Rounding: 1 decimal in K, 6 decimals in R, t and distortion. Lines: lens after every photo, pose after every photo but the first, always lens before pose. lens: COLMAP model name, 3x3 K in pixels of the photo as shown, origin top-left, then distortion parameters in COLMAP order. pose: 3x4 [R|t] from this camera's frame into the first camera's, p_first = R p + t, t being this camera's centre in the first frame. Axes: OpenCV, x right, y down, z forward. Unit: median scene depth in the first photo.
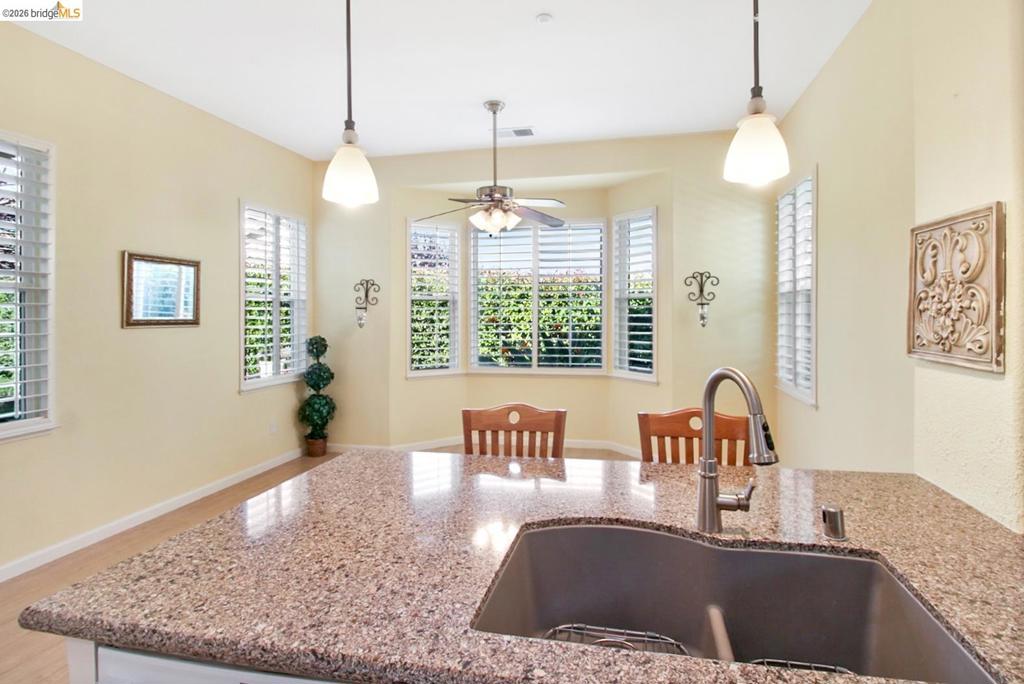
lens RADIAL K [[524.9, 0, 533.2], [0, 524.9, 312.1], [0, 0, 1]] dist [-0.002389, -0.001099]
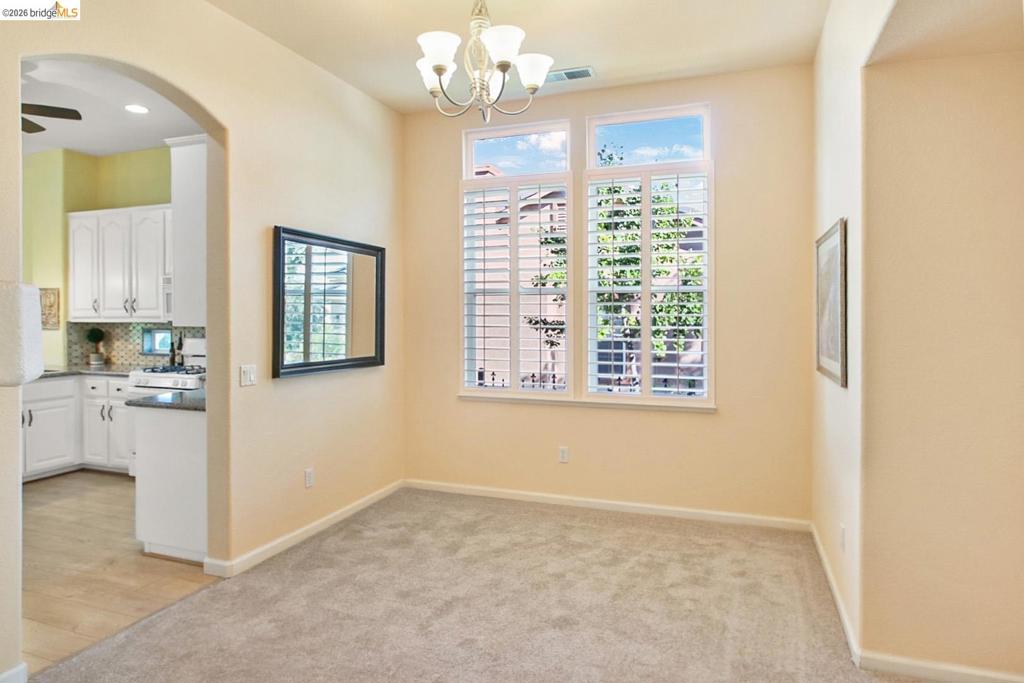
lens RADIAL K [[628.9, 0, 497.1], [0, 628.9, 319.6], [0, 0, 1]] dist [-0.000511, -0.002575]
pose [[0.197028, -0.004018, 0.980390, -2.005656], [-0.001837, 0.999988, 0.004468, 0.007976], [-0.980396, -0.002682, 0.197019, -2.058037]]
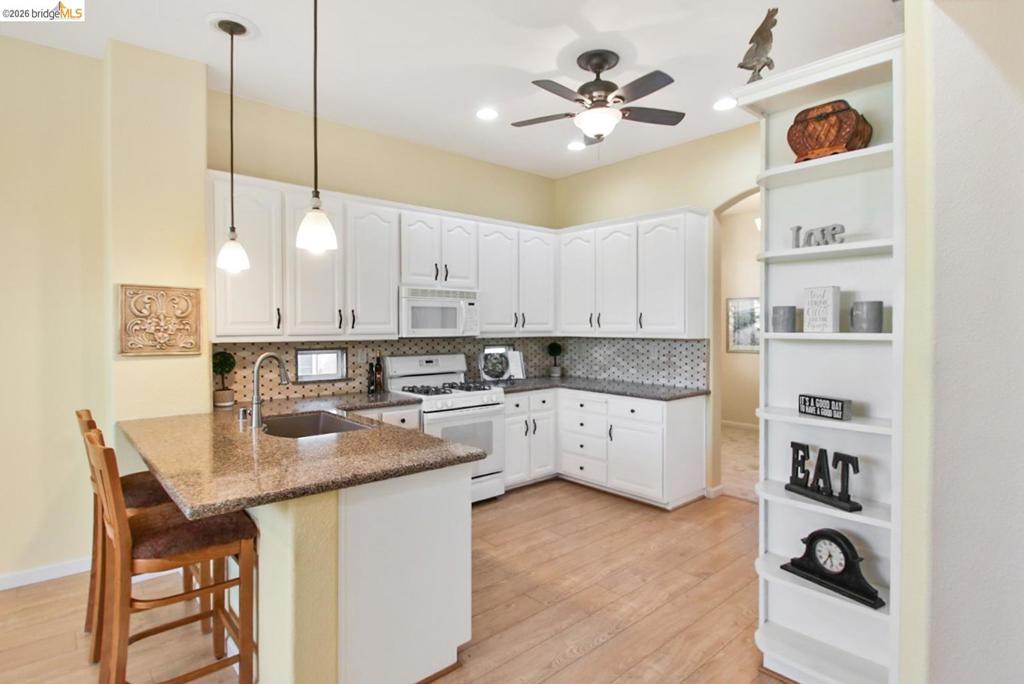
lens RADIAL K [[524.9, 0, 526.8], [0, 524.9, 339.5], [0, 0, 1]] dist [-0.002389, -0.001099]
pose [[-0.806039, -0.007319, 0.591818, -1.160918], [0.002828, 0.999865, 0.016216, 0.003928], [-0.591856, 0.014744, -0.805909, 1.281285]]
